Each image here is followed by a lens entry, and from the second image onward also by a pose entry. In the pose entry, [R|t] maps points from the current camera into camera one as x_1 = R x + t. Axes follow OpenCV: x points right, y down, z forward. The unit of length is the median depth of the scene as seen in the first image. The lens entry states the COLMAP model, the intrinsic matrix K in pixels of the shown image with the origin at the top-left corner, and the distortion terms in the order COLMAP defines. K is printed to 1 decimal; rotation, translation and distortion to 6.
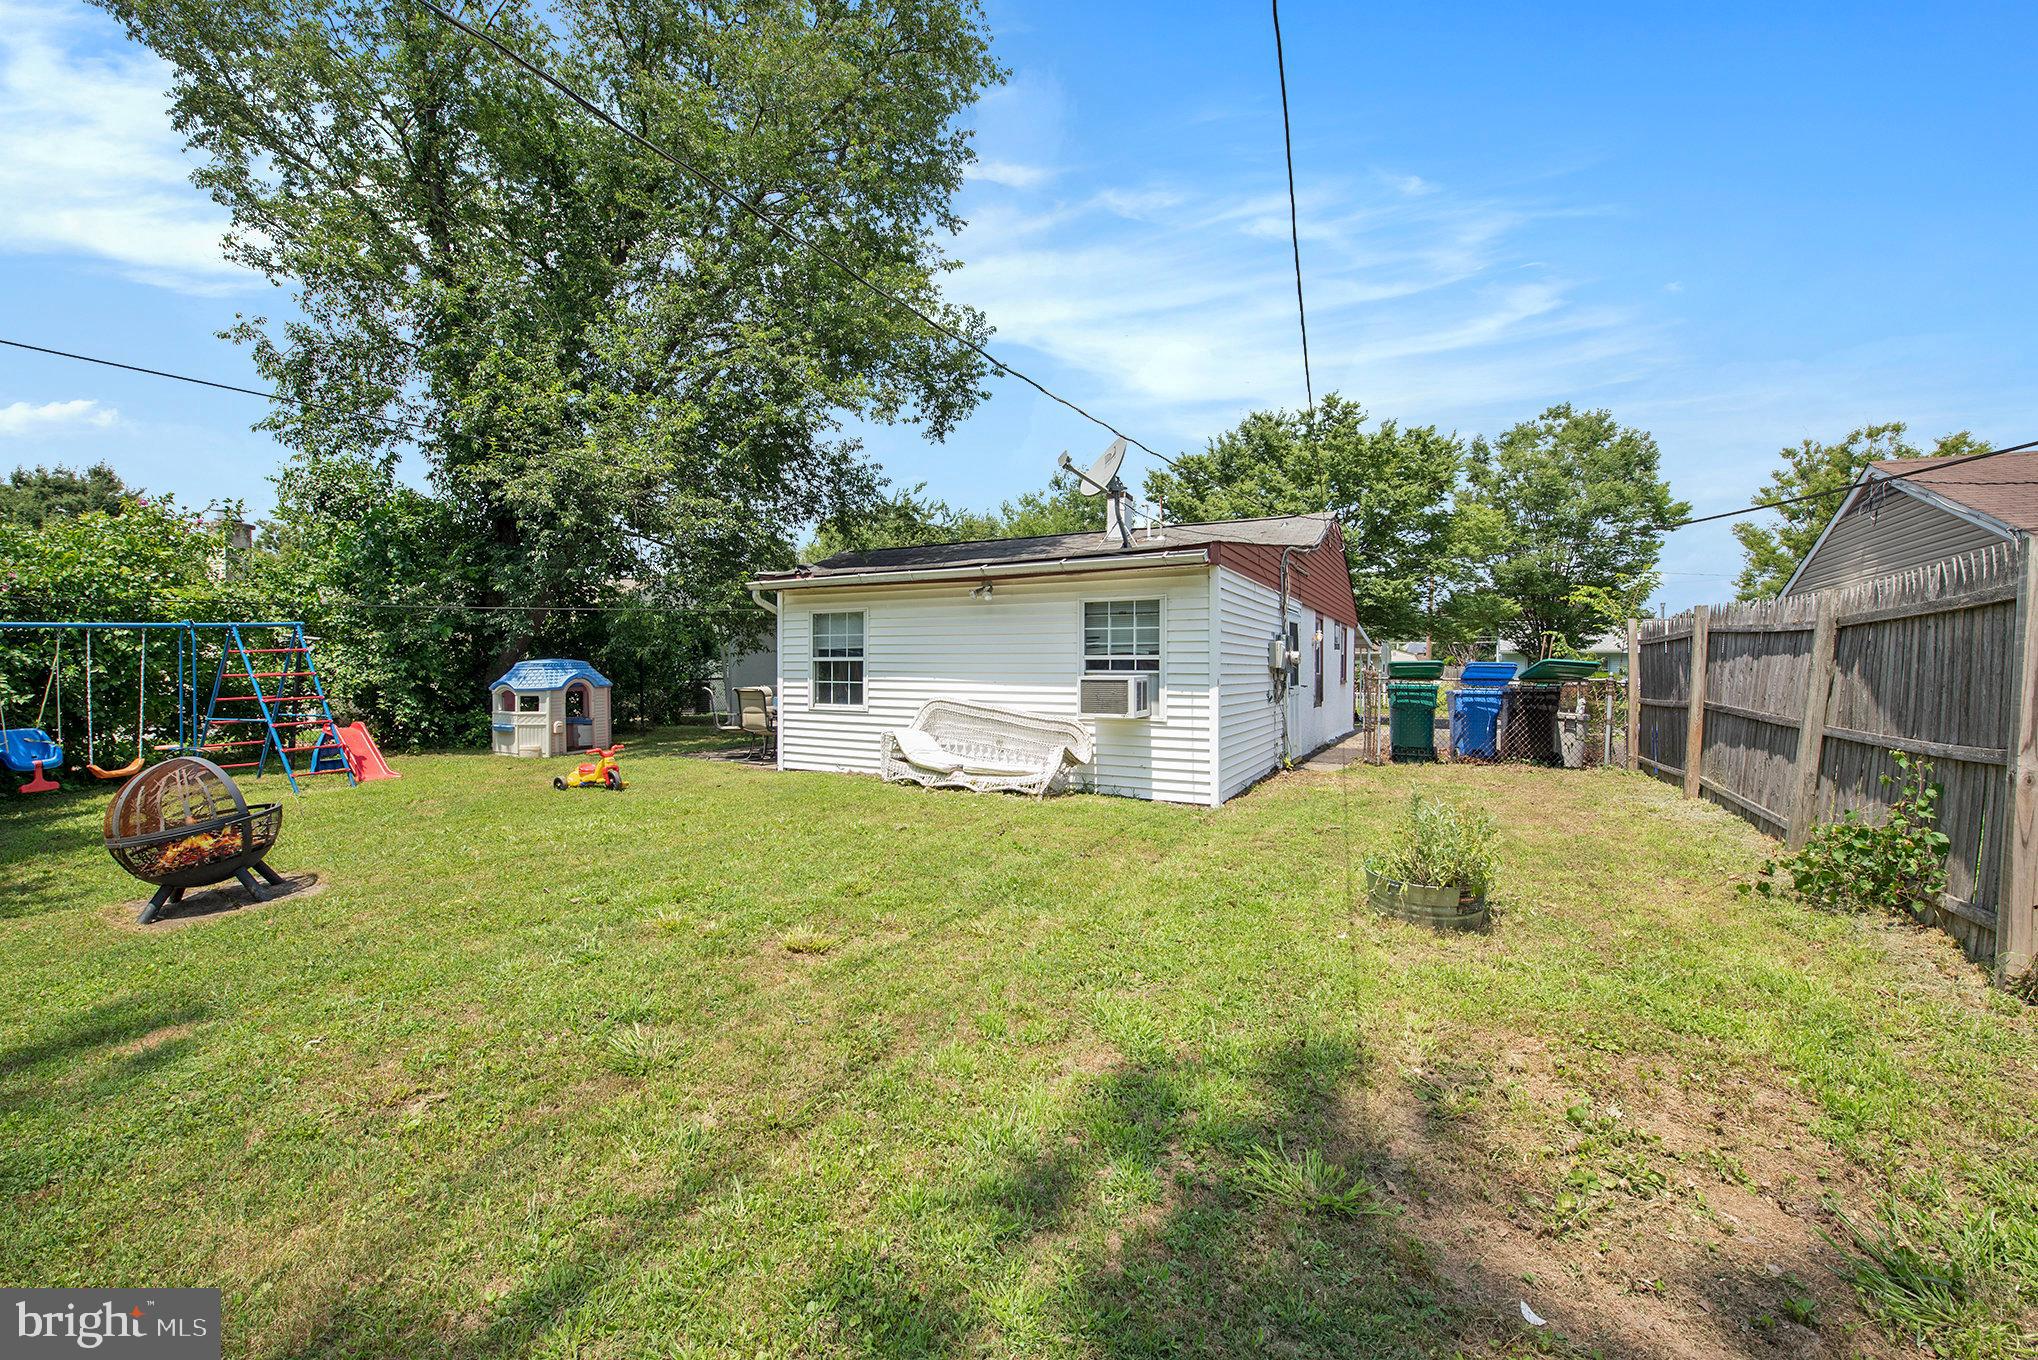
lens RADIAL K [[815.4, 0, 1019.8], [0, 815.4, 685.8], [0, 0, 1]] dist [-0.000800, 0.000097]
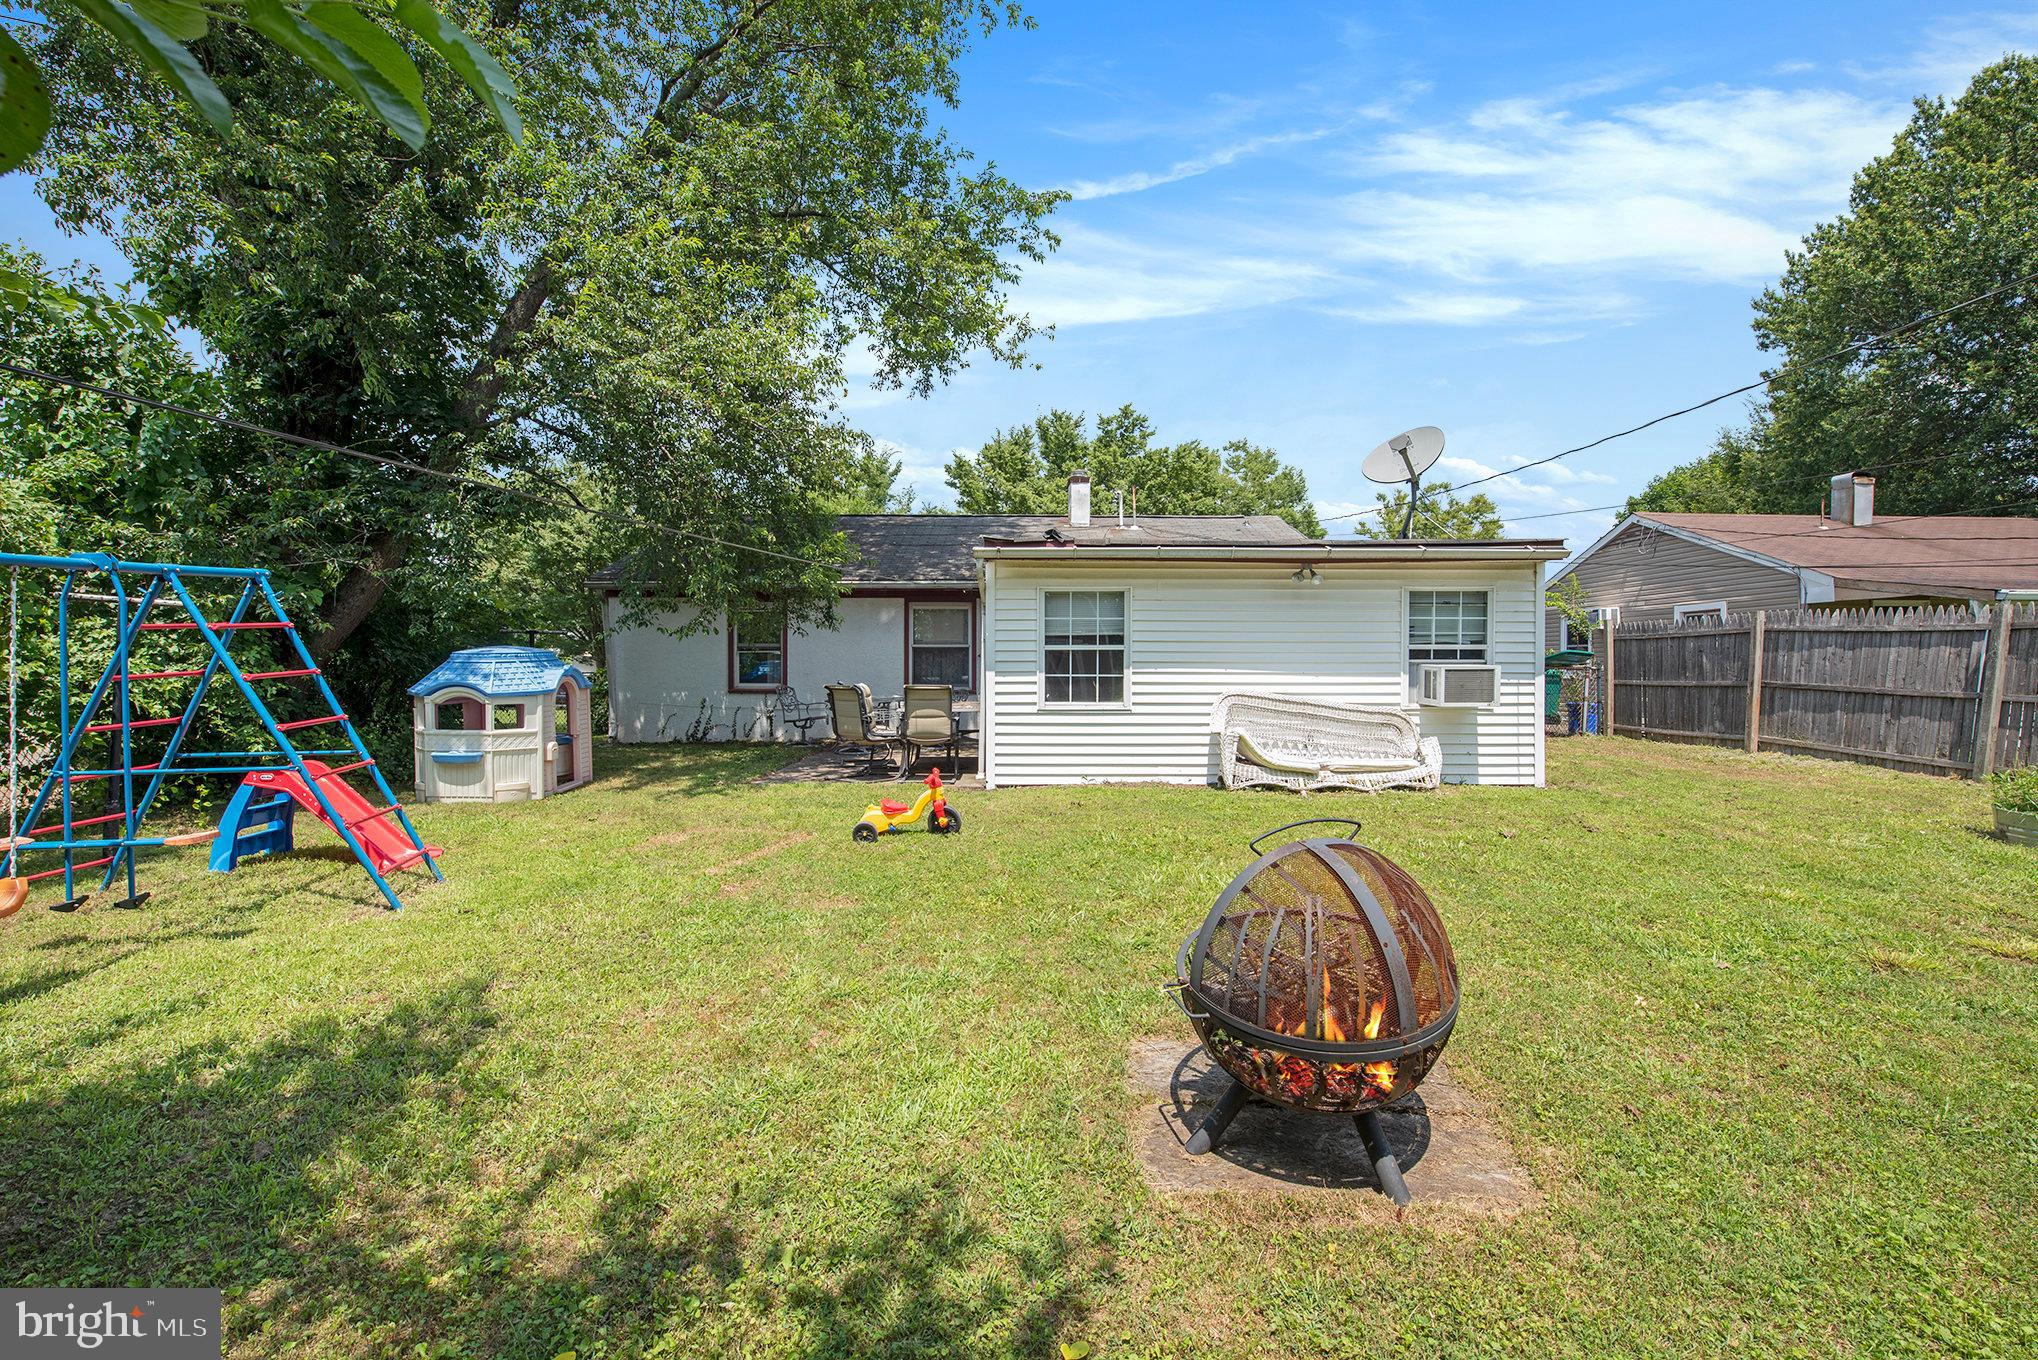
lens RADIAL K [[815.4, 0, 1016.6], [0, 815.4, 677.3], [0, 0, 1]] dist [-0.000800, 0.000097]
pose [[0.873304, -0.014403, 0.486962, -0.695766], [0.013538, 0.999894, 0.005295, -0.007851], [-0.486987, 0.001968, 0.873407, 0.314405]]
